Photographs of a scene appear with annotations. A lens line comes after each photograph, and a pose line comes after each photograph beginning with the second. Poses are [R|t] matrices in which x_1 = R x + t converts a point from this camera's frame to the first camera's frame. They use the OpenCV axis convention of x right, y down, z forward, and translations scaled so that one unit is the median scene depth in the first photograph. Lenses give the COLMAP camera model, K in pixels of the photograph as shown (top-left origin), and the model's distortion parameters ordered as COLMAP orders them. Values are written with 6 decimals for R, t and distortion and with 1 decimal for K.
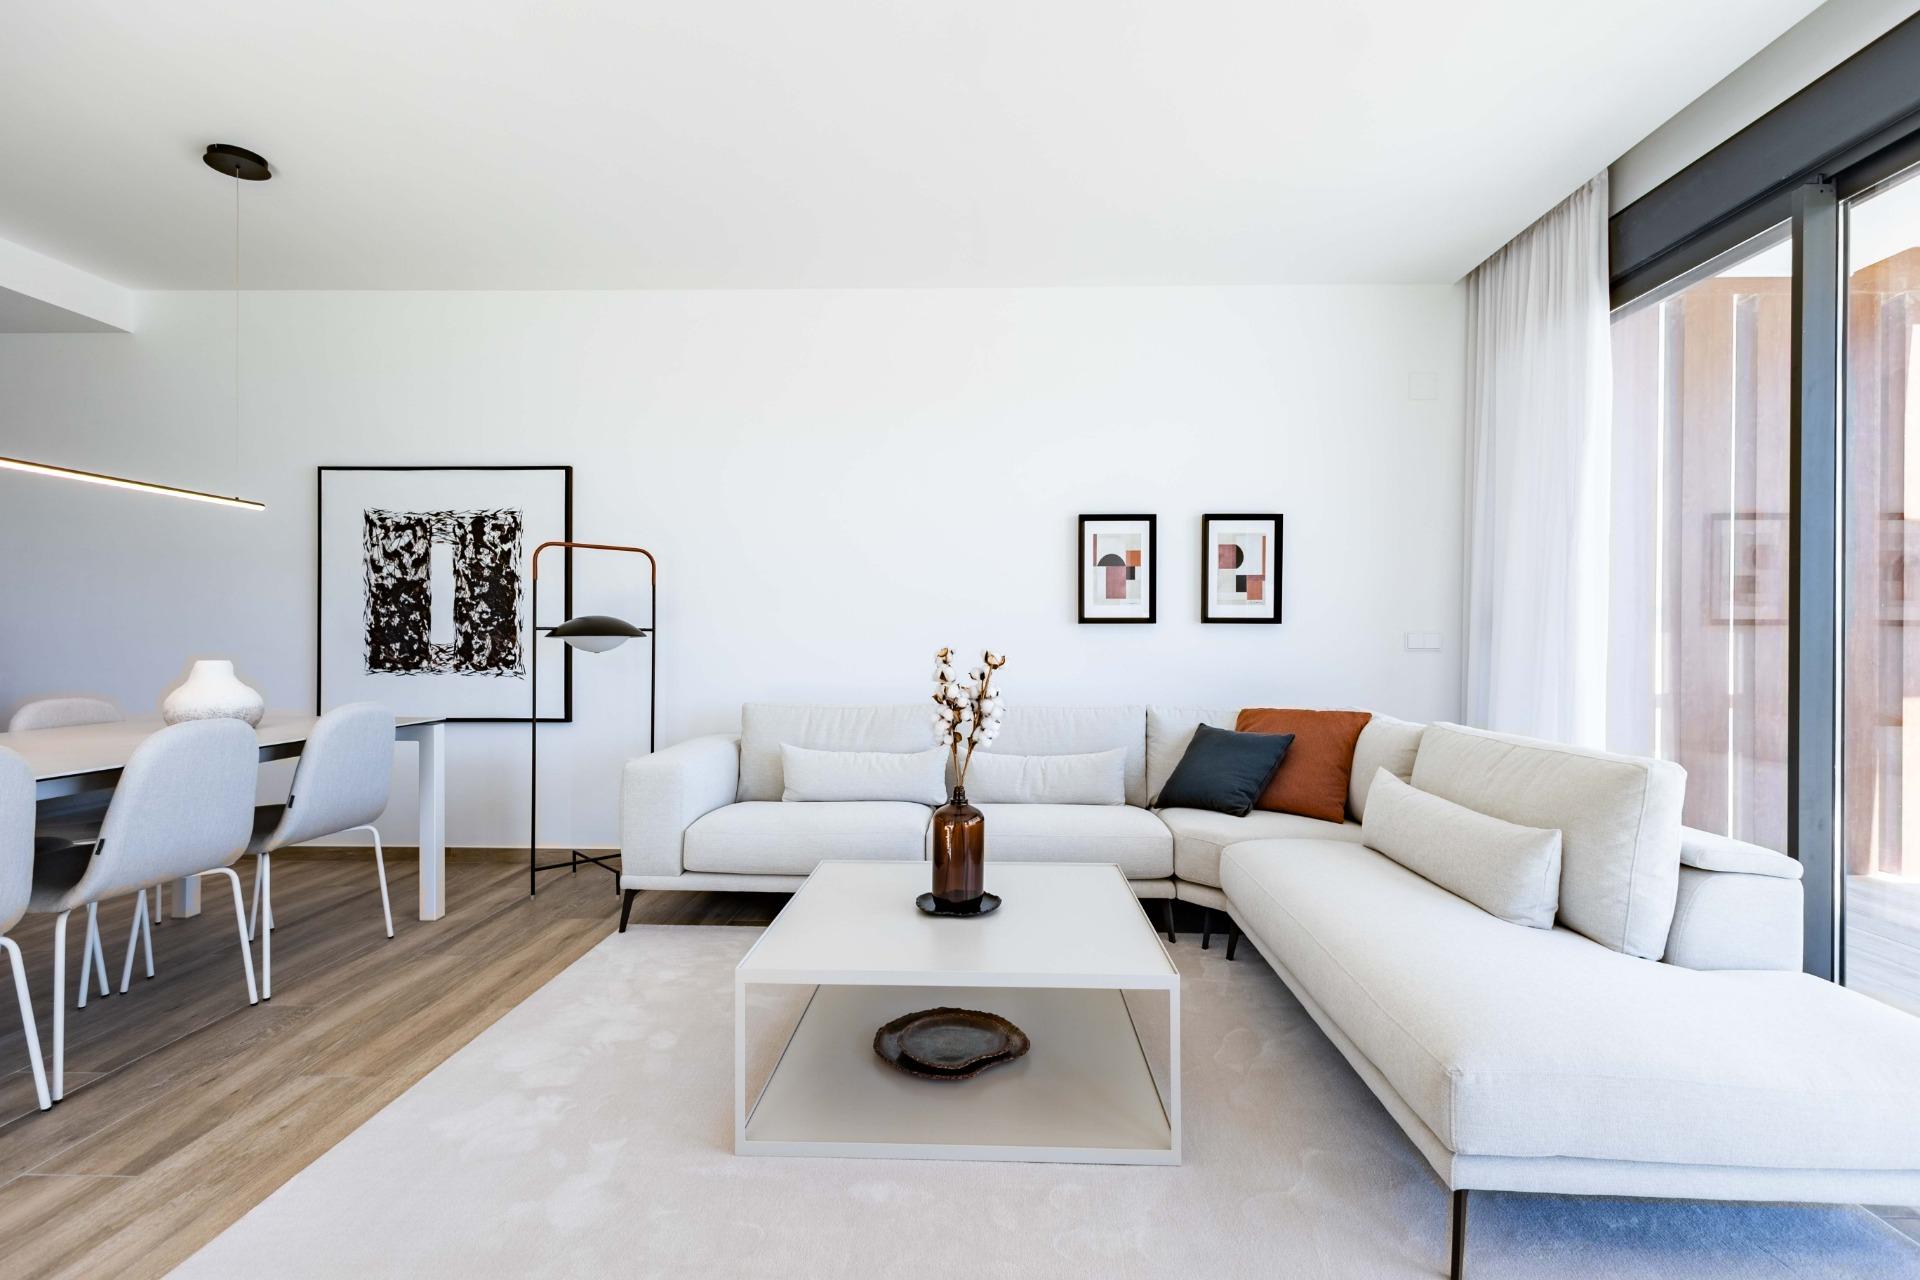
lens RADIAL K [[883.9, 0, 960.0], [0, 883.9, 640.0], [0, 0, 1]] dist [0.000225, -0.000080]
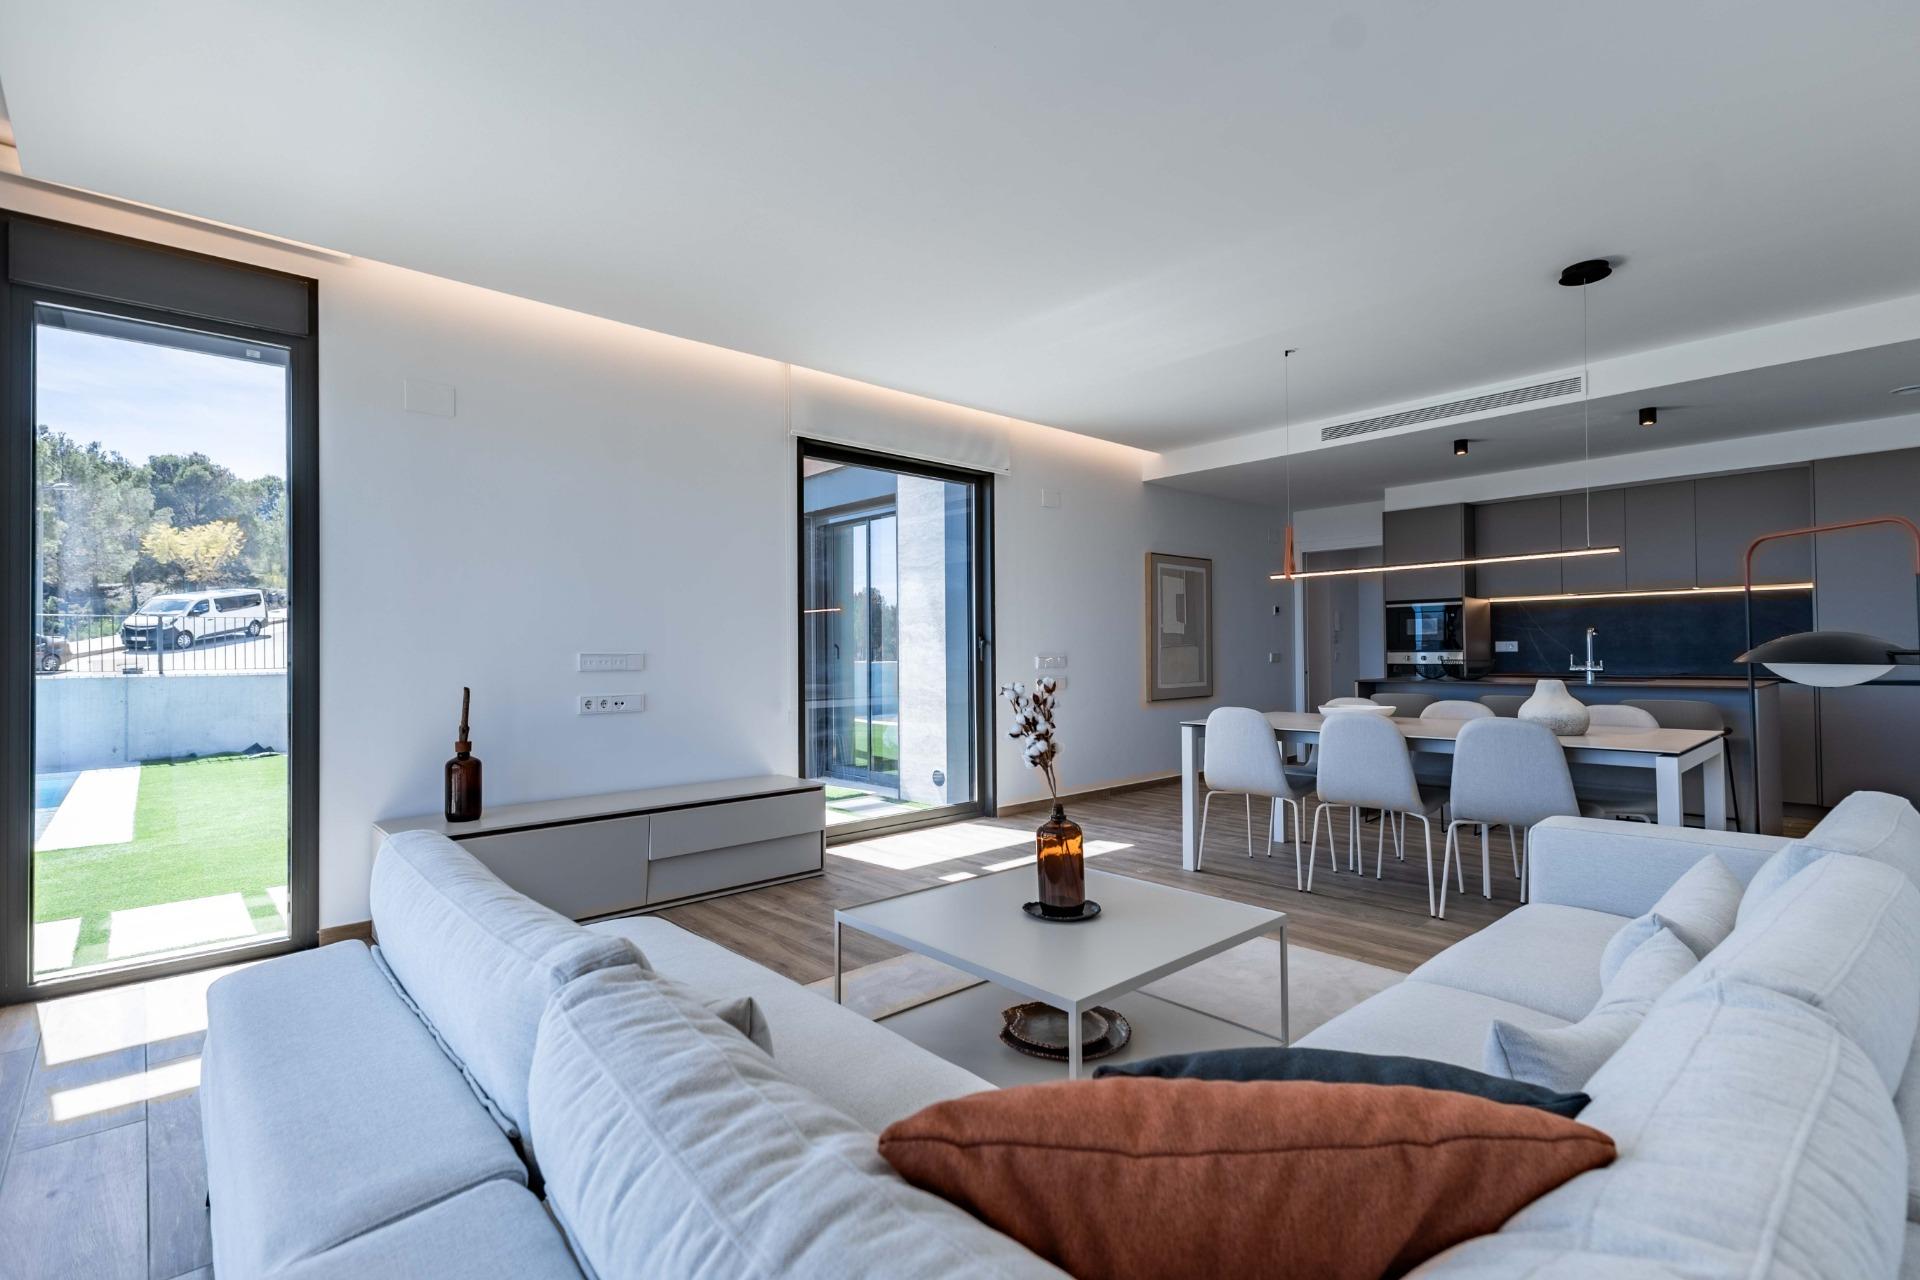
lens RADIAL K [[883.9, 0, 960.0], [0, 883.9, 640.0], [0, 0, 1]] dist [0.000225, -0.000080]
pose [[-0.716226, -0.011940, -0.697767, 0.798100], [-0.001690, 0.999880, -0.015375, -0.010946], [0.697867, -0.009833, -0.716160, 1.602206]]
